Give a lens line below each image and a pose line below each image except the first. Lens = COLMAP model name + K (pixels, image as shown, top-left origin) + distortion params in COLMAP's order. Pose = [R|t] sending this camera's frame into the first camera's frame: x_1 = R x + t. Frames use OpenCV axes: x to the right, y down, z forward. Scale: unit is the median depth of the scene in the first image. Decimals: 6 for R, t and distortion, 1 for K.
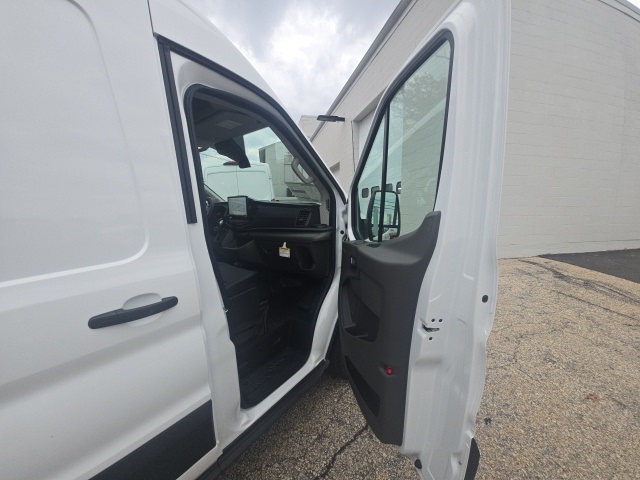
lens RADIAL K [[250.9, 0, 316.8], [0, 250.9, 241.6], [0, 0, 1]] dist [0.000660, -0.012138]
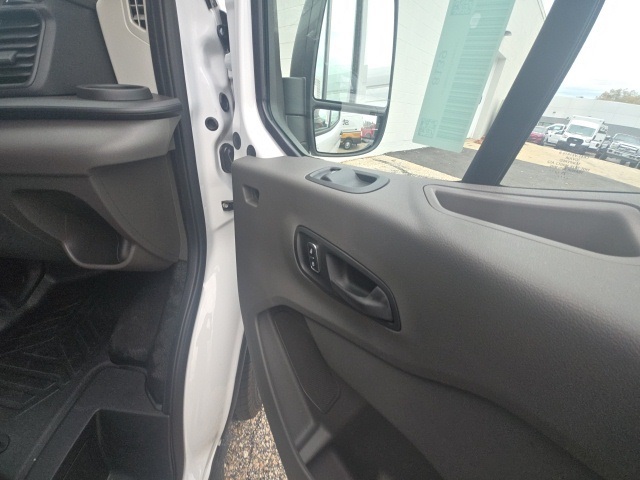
lens RADIAL K [[250.9, 0, 316.8], [0, 250.9, 241.6], [0, 0, 1]] dist [0.000660, -0.012138]
pose [[0.831161, -0.207844, 0.515725, 0.019842], [-0.007278, 0.923364, 0.383857, -0.023272], [-0.555984, -0.322800, 0.765951, 0.663344]]
